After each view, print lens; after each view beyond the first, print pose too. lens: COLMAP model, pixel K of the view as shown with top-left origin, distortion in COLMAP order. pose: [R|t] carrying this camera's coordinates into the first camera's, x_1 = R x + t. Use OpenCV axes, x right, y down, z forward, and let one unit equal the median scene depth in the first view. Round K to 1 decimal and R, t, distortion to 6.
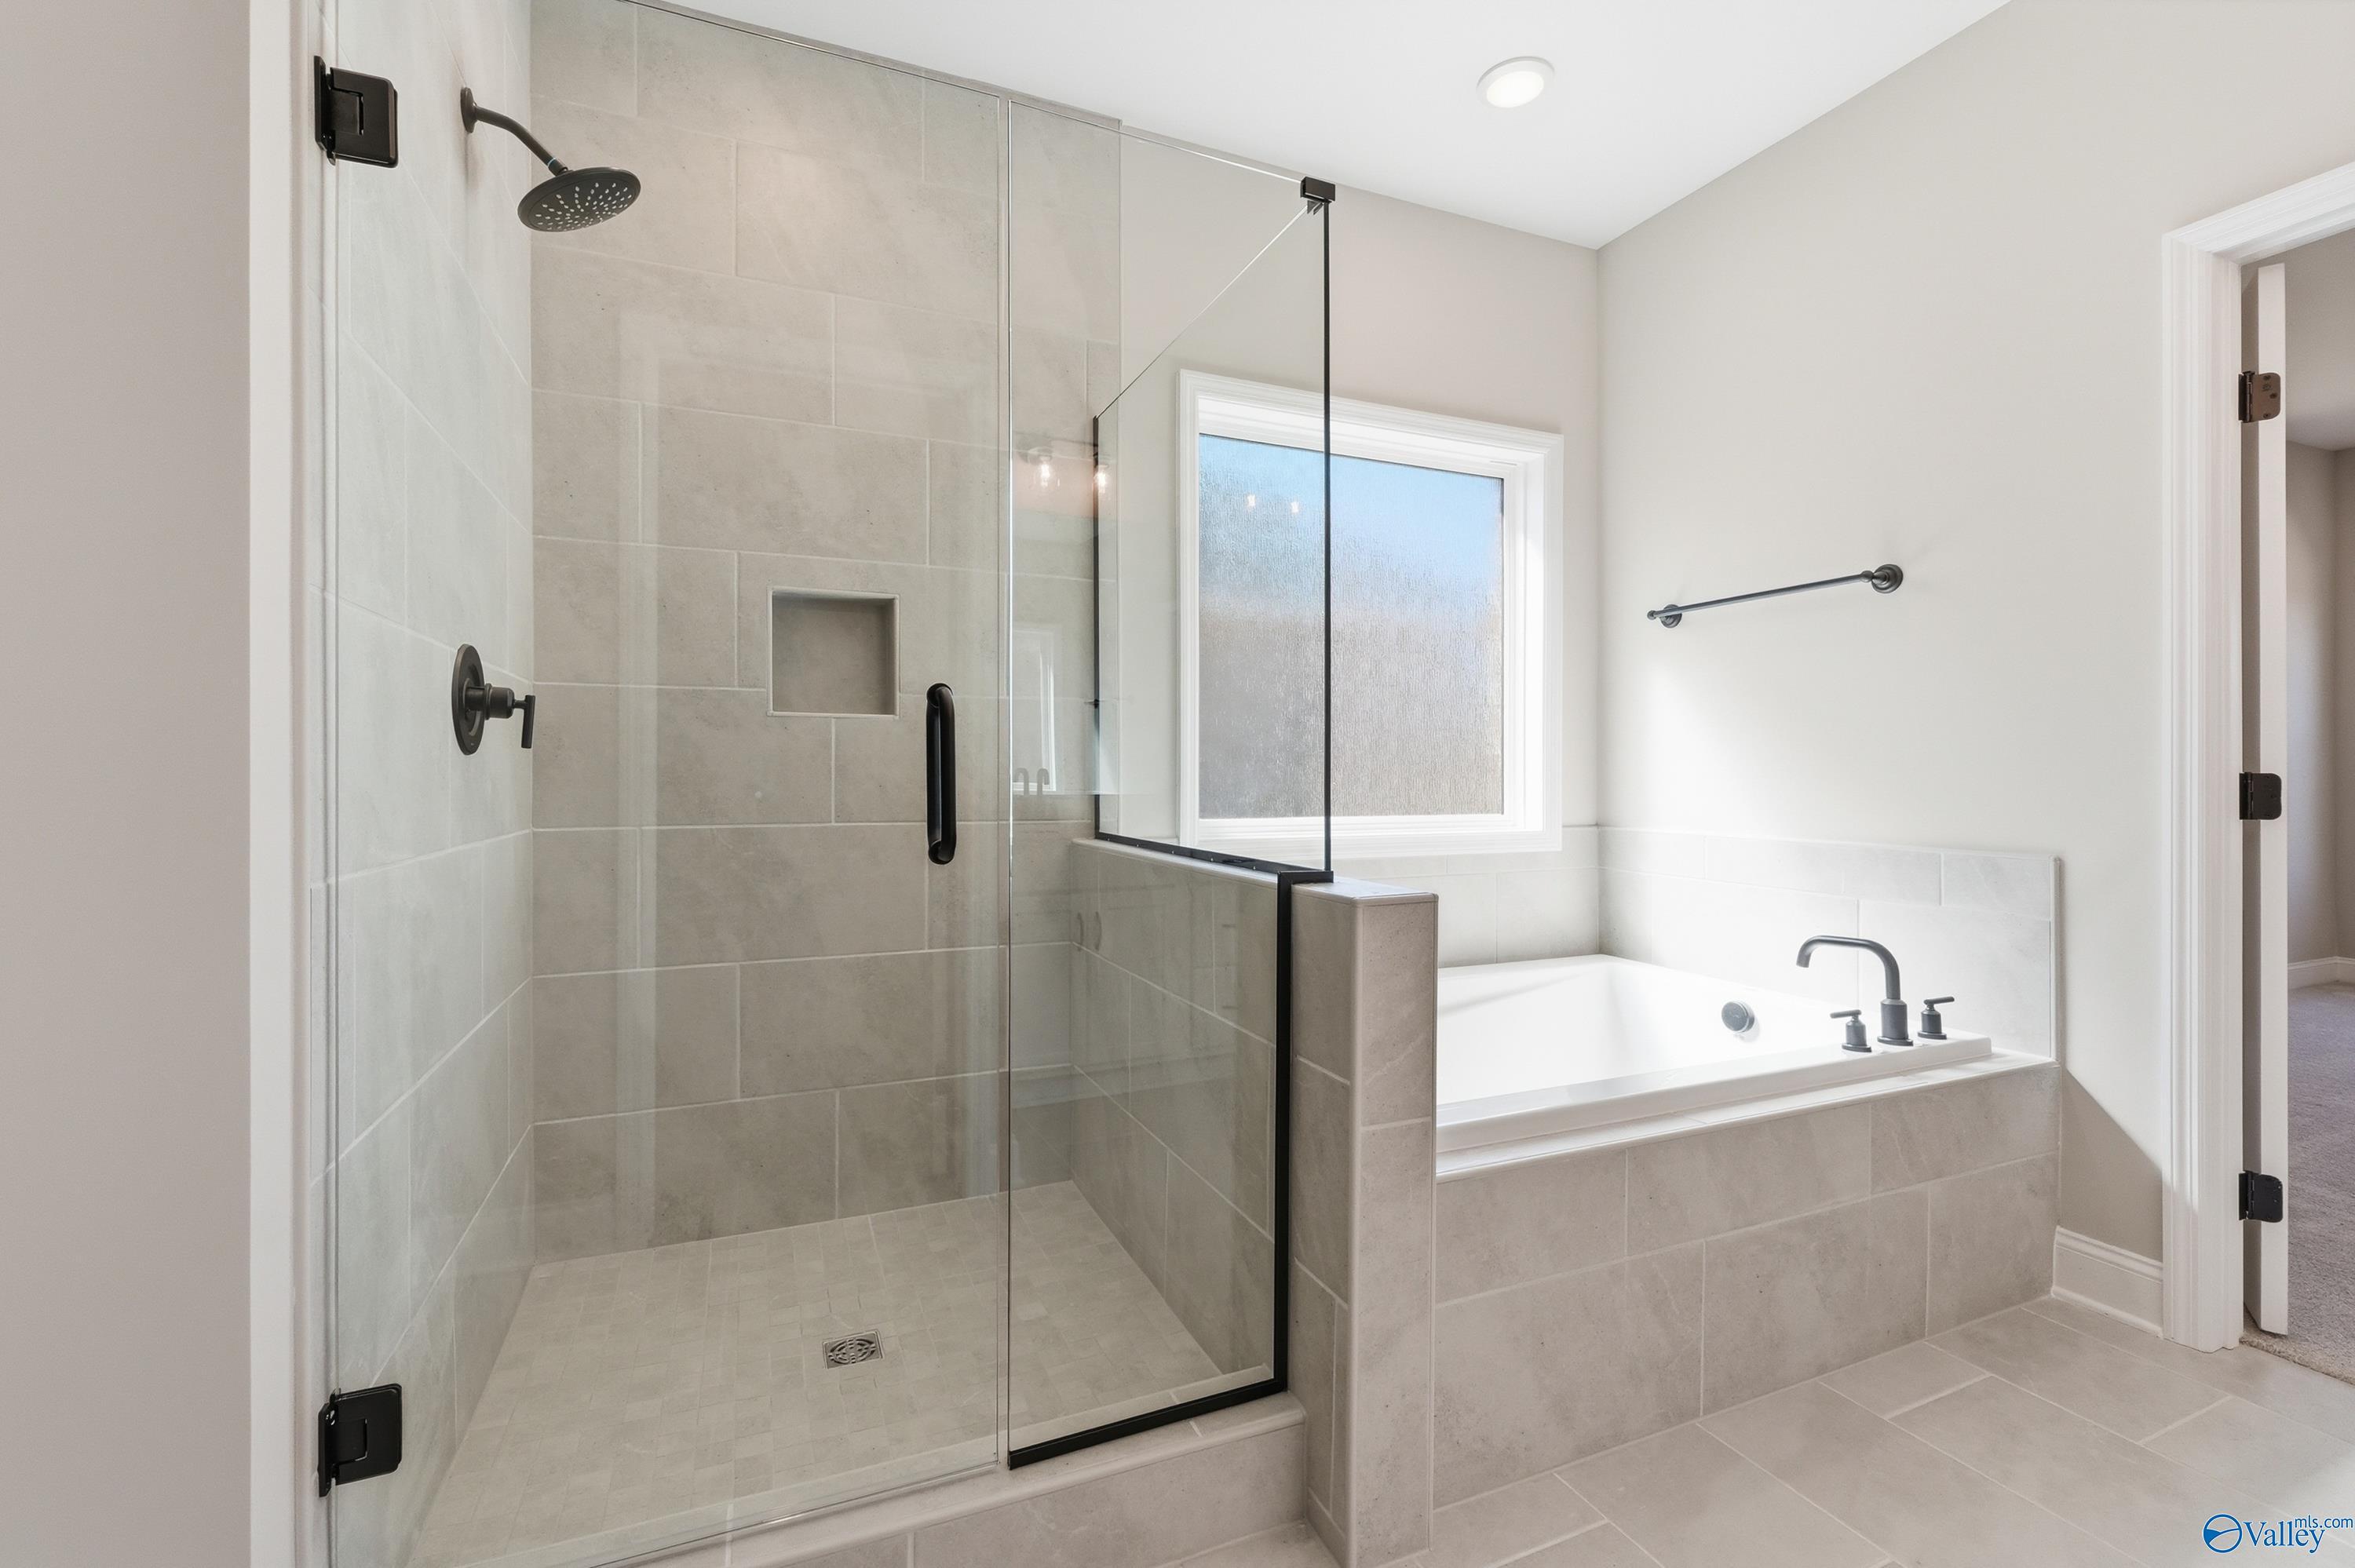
lens RADIAL K [[992.8, 0, 1184.3], [0, 992.8, 773.9], [0, 0, 1]] dist [-0.002254, -0.000419]
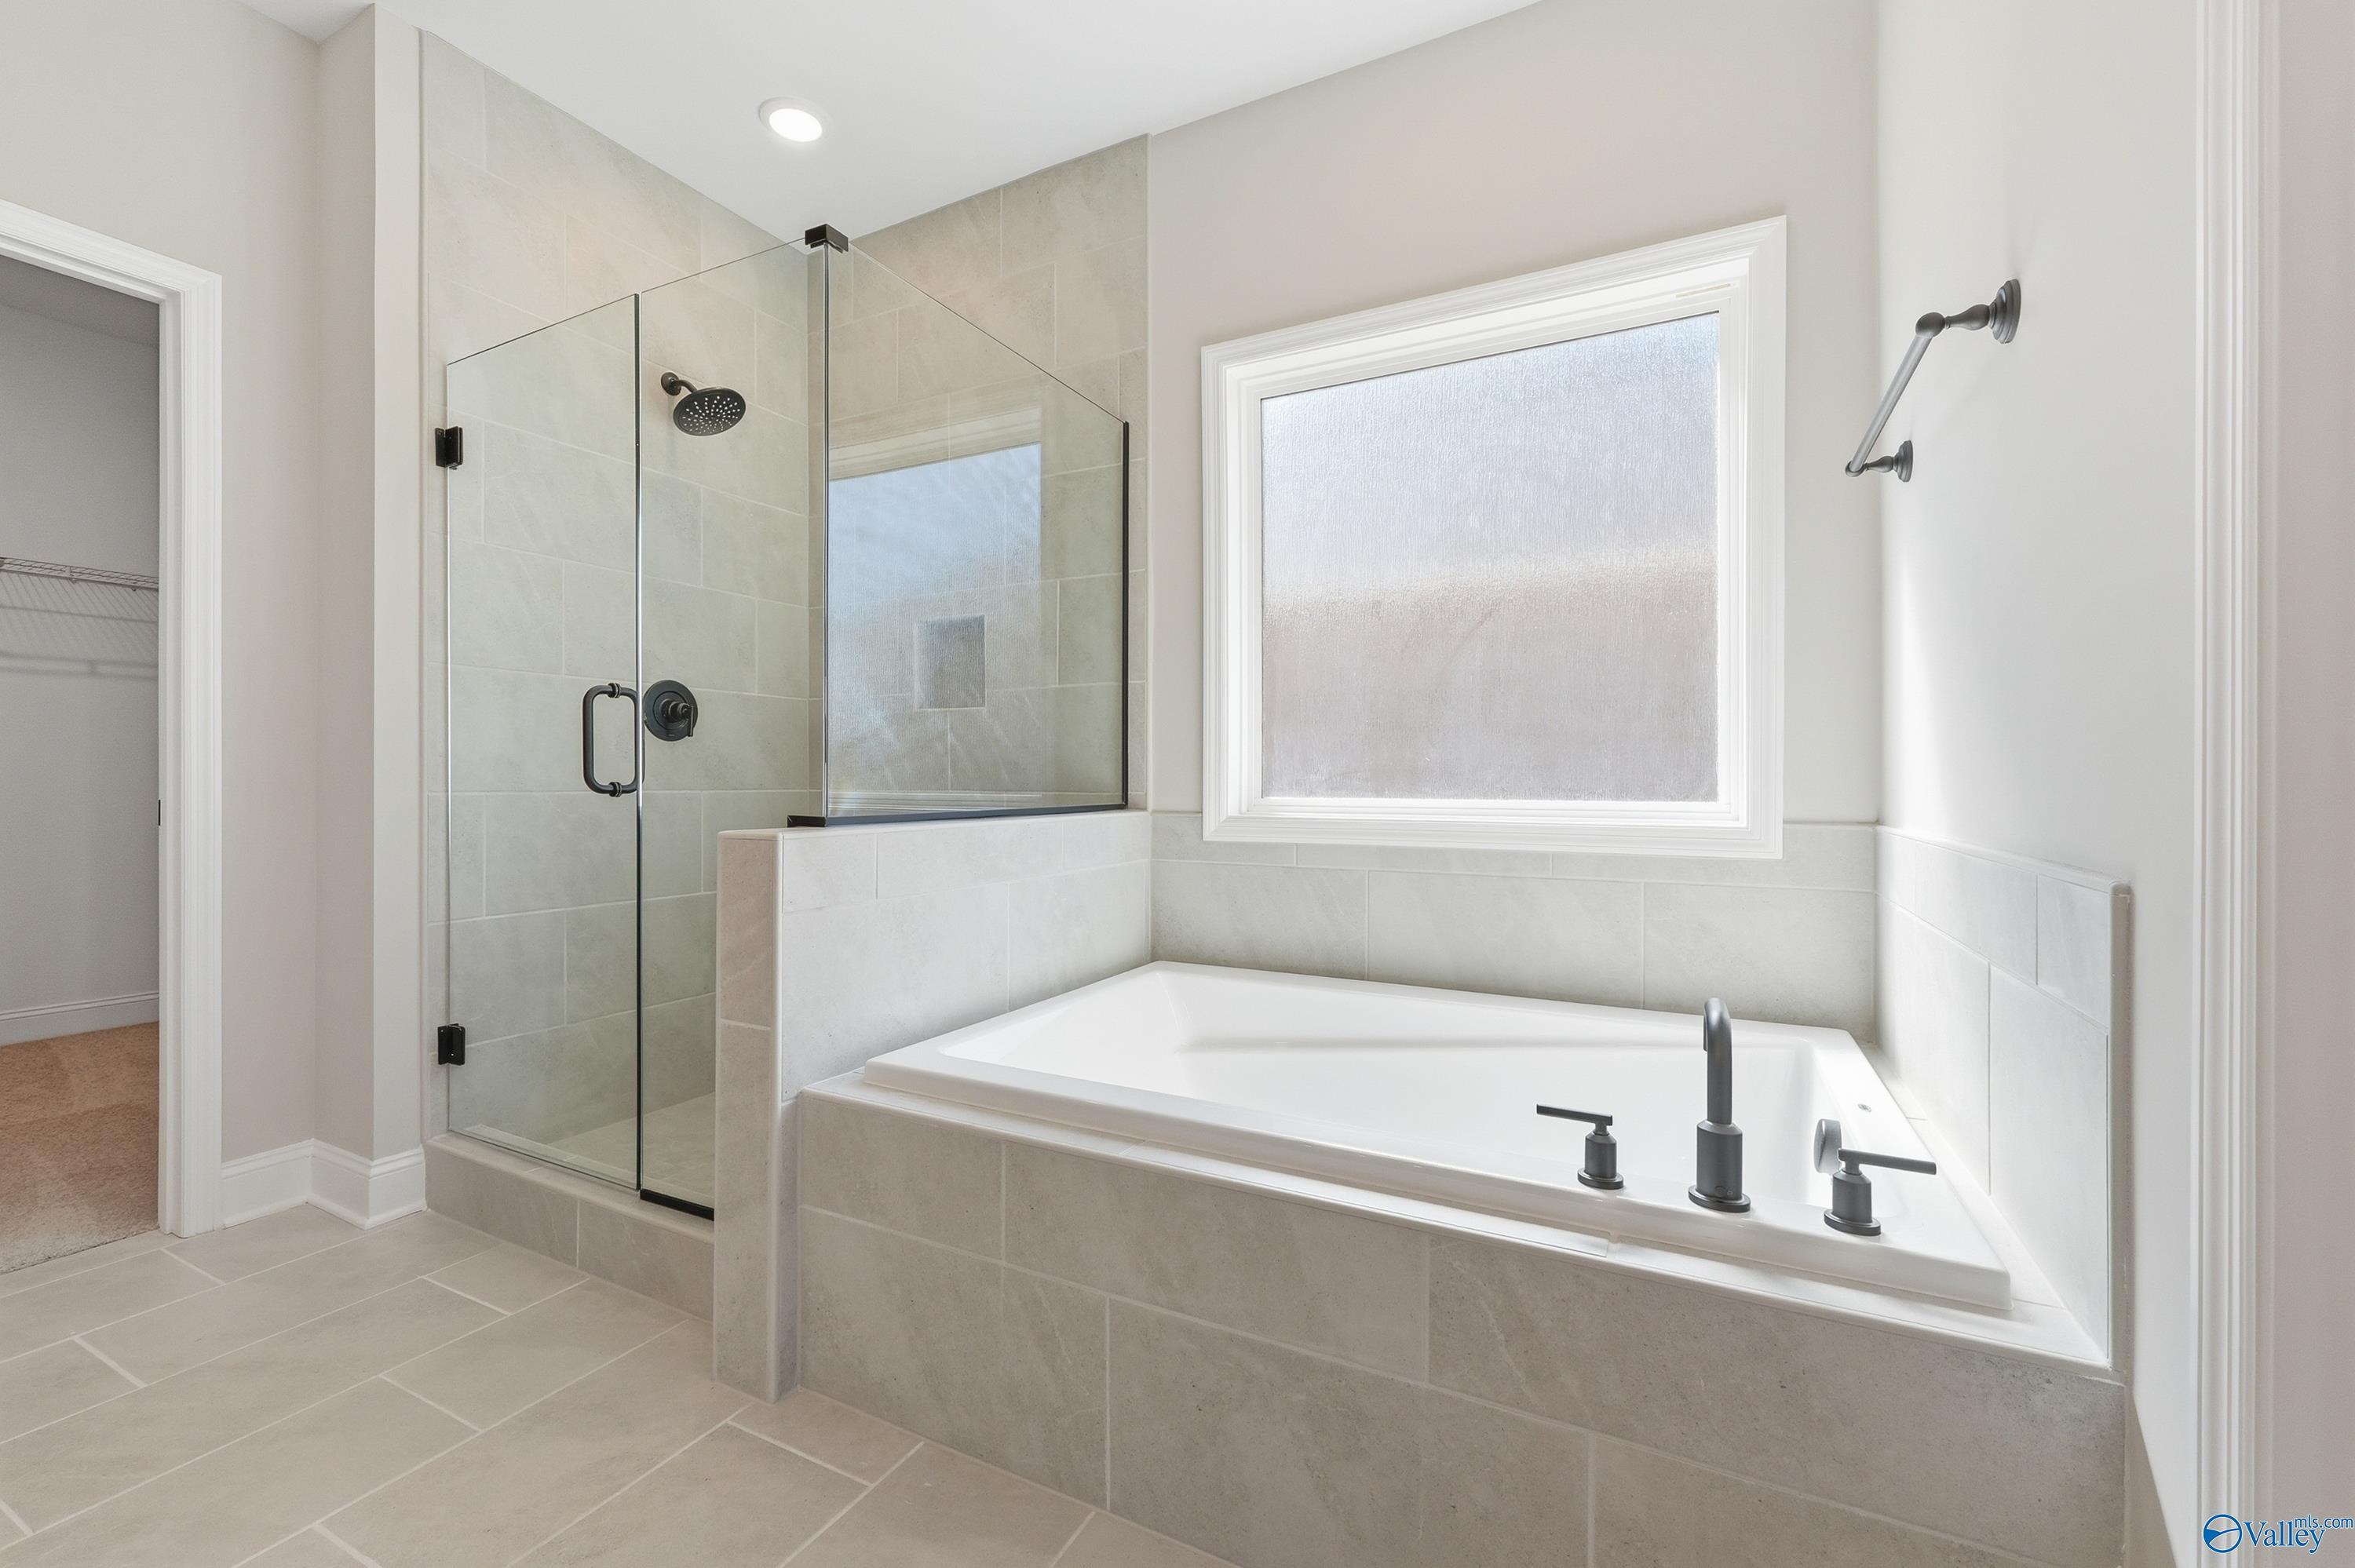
lens RADIAL K [[992.8, 0, 1170.7], [0, 992.8, 782.0], [0, 0, 1]] dist [-0.002254, -0.000419]
pose [[0.632558, 0.002077, -0.774510, 1.048790], [-0.000057, 0.999997, 0.002635, 0.043114], [0.774513, -0.001623, 0.632556, 0.467005]]
